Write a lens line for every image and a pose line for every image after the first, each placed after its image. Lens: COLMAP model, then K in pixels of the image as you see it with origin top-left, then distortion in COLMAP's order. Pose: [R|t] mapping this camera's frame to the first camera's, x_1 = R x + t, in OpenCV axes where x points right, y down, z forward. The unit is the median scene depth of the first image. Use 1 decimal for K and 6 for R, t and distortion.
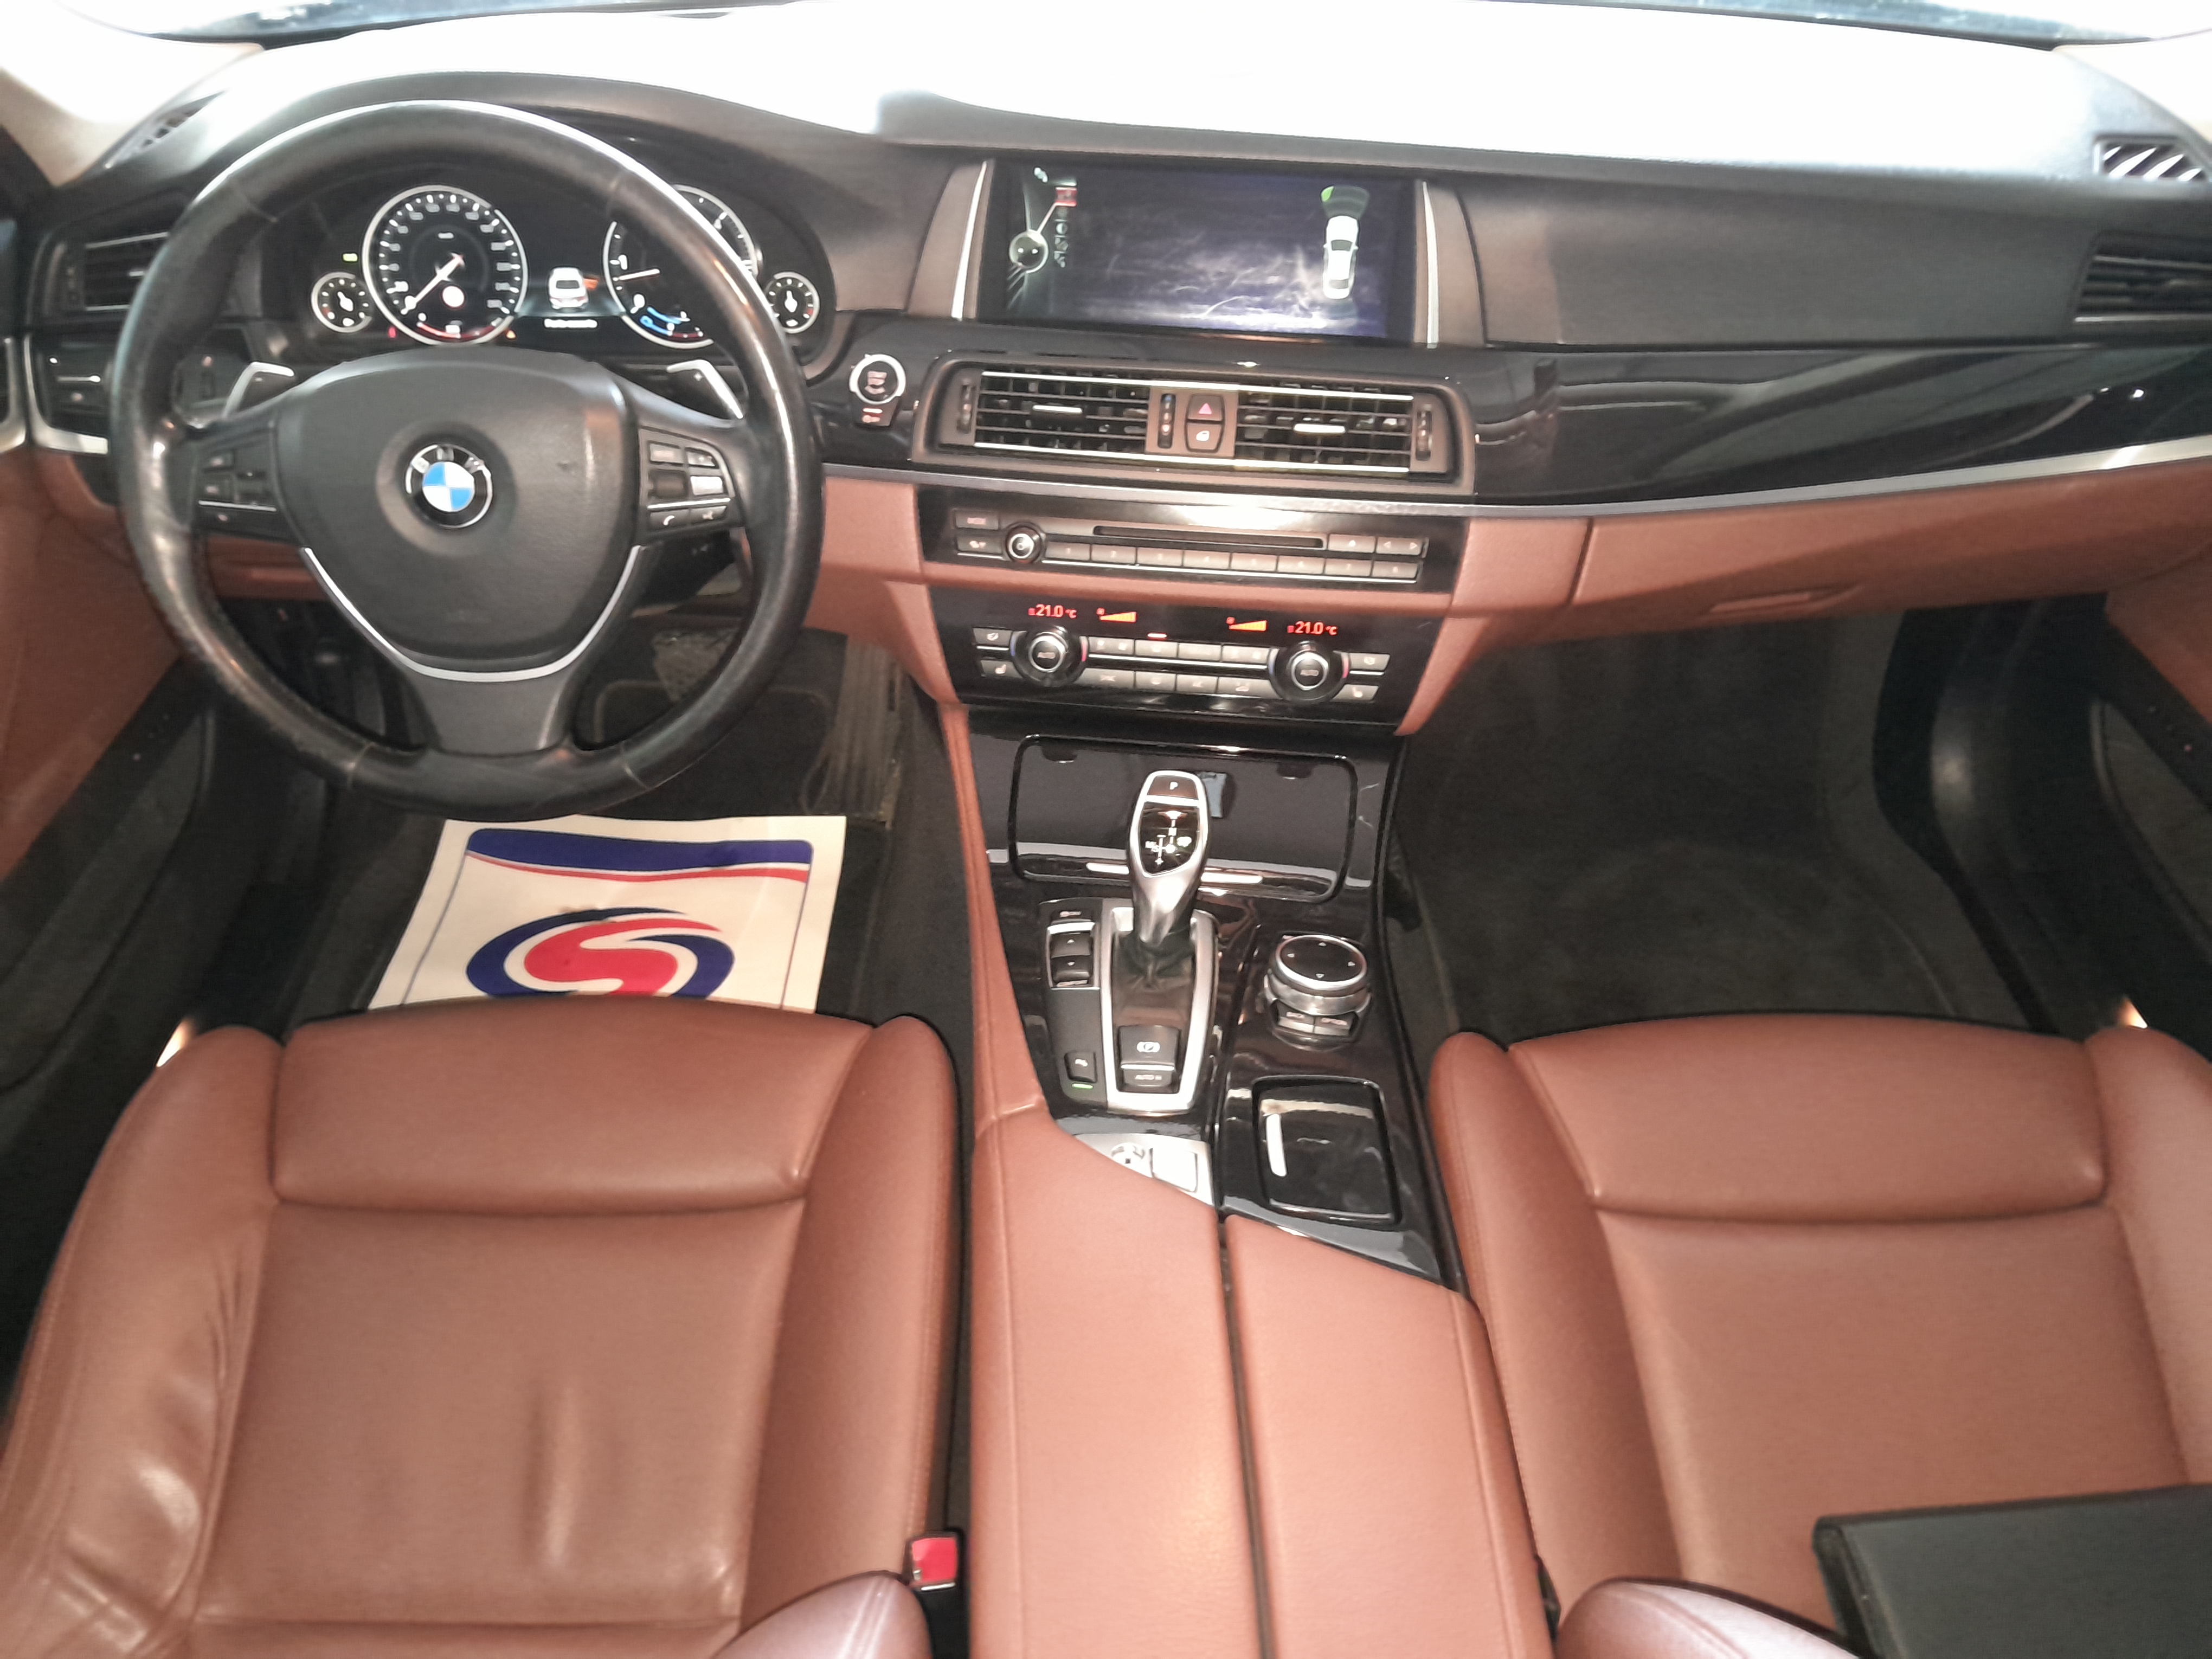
lens RADIAL K [[1732.4, 0, 1099.5], [0, 1732.4, 894.7], [0, 0, 1]] dist [-0.034717, -0.002627]
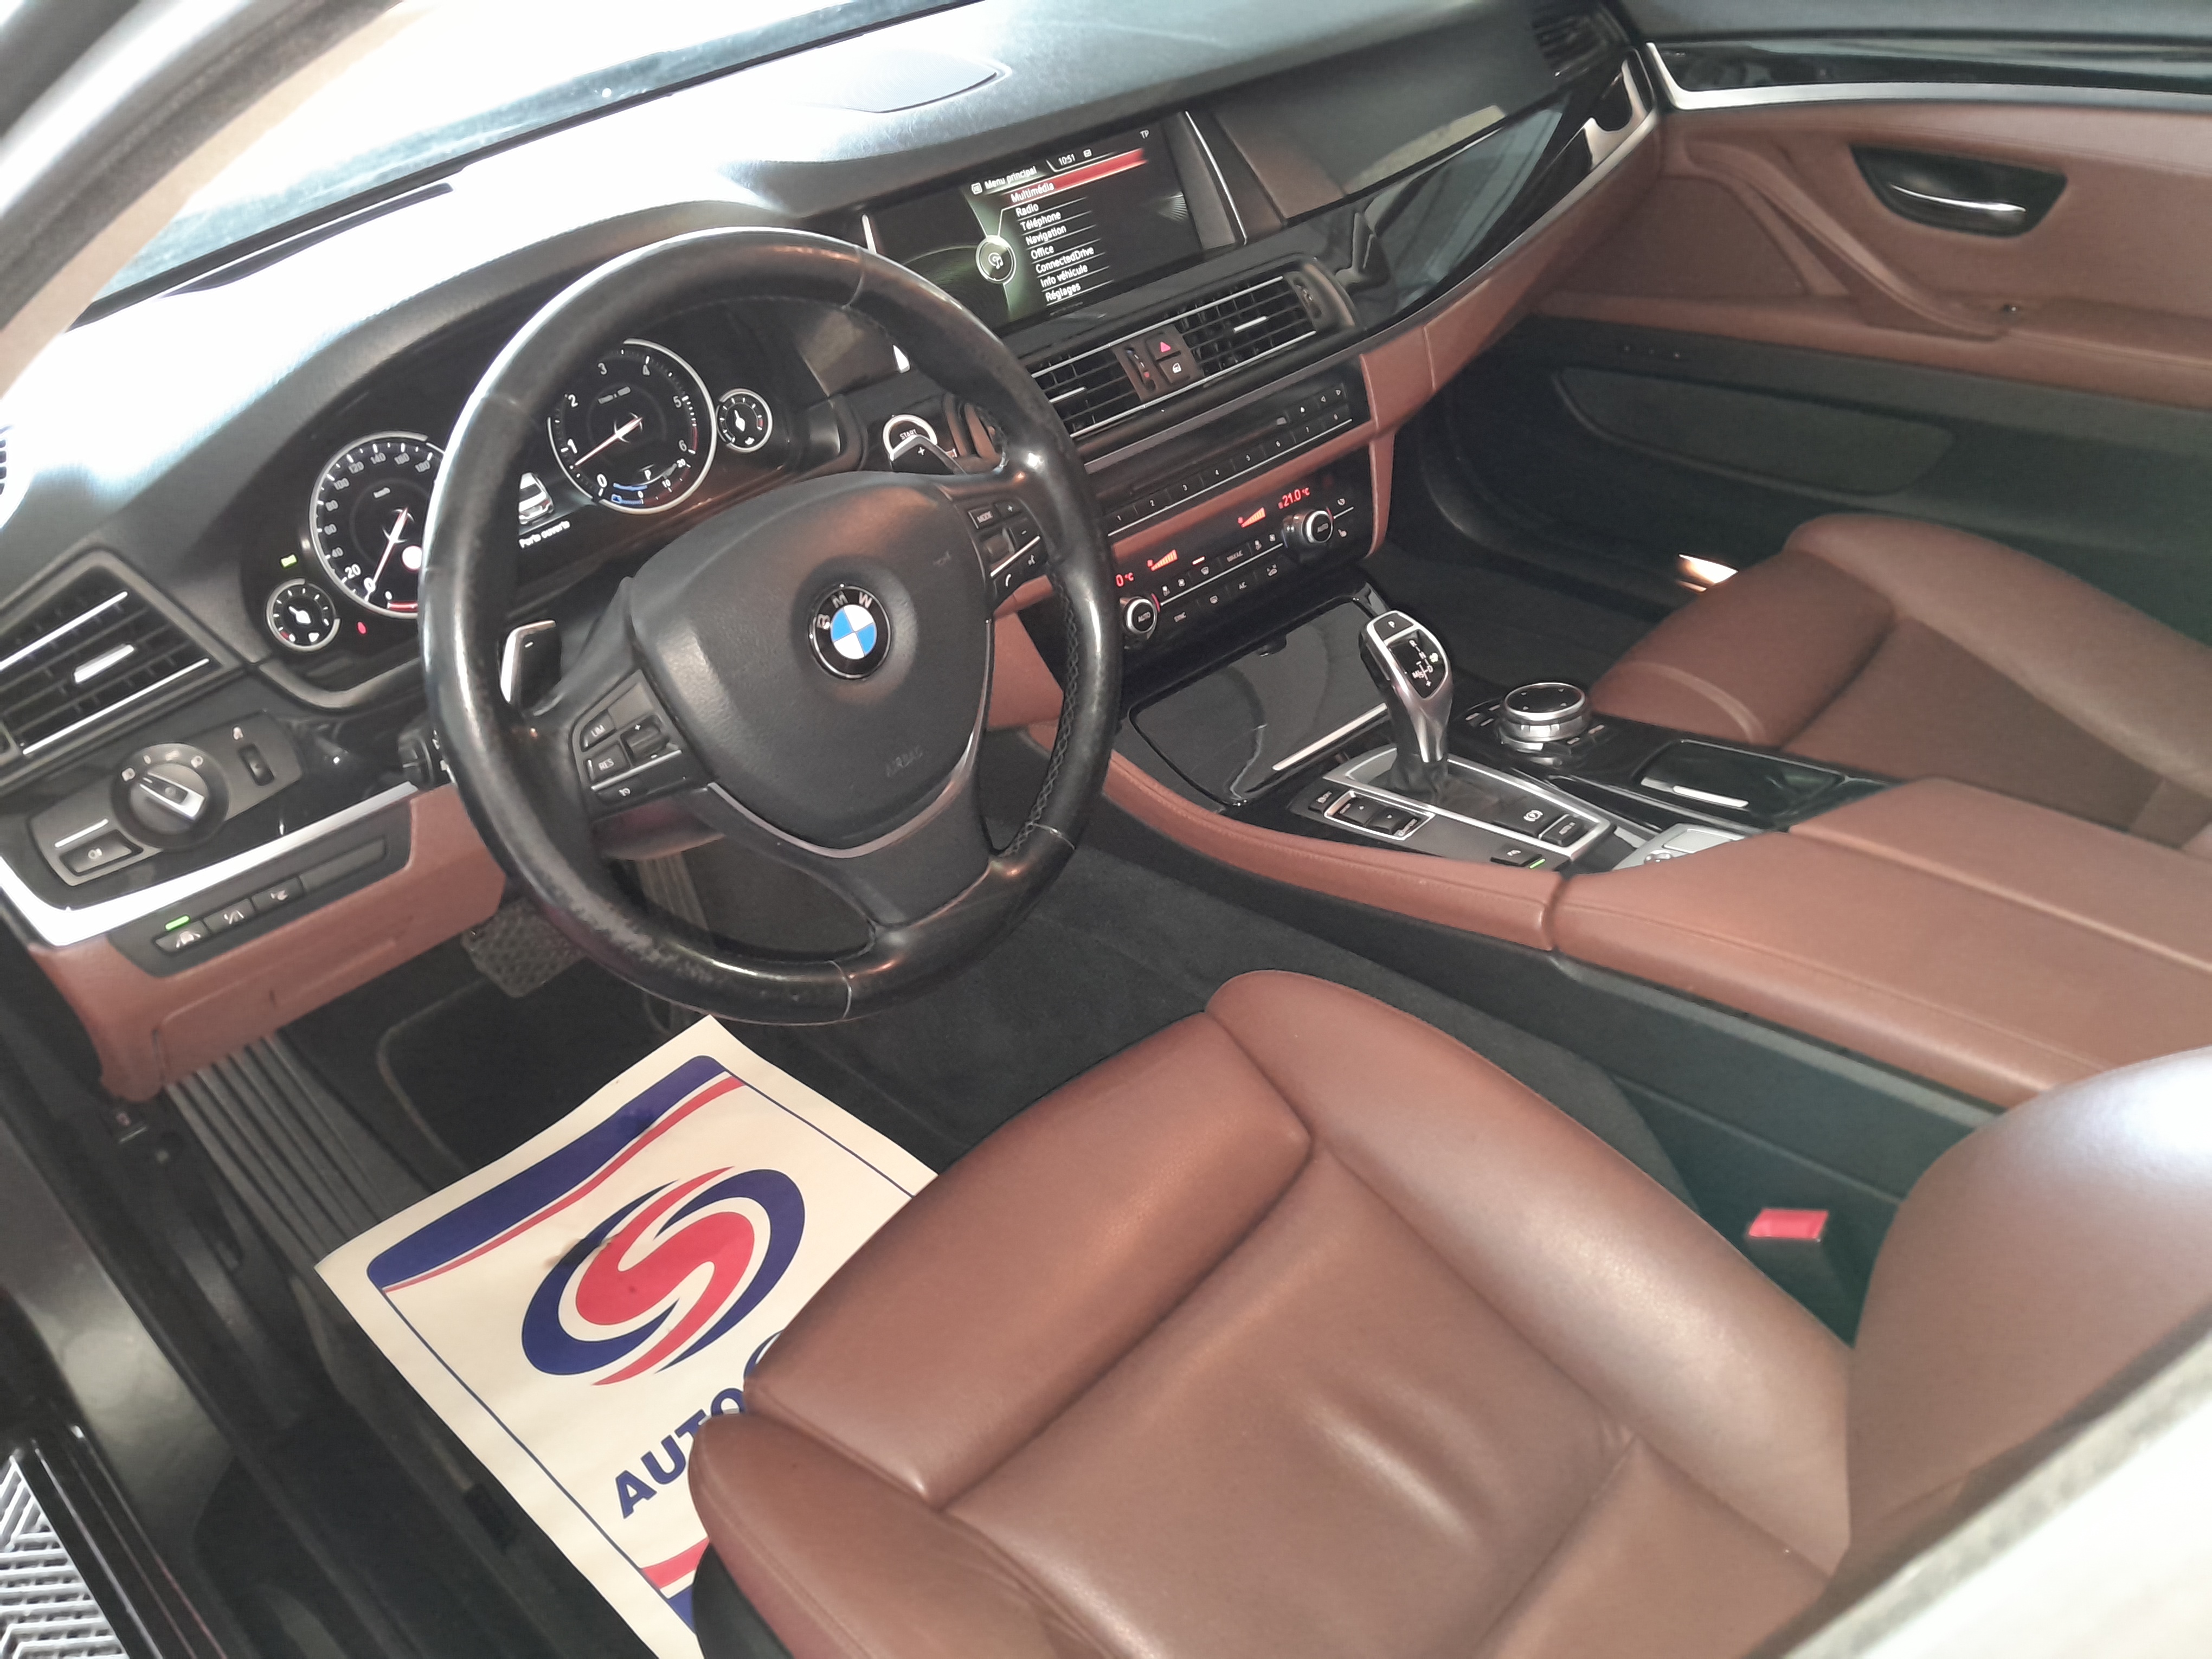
lens RADIAL K [[1718.1, 0, 1135.2], [0, 1718.1, 831.6], [0, 0, 1]] dist [0.011028, -0.003483]
pose [[0.697074, -0.492682, 0.520915, -0.637153], [0.539606, 0.838890, 0.071337, -0.106122], [-0.472137, 0.231361, 0.850623, 0.148020]]
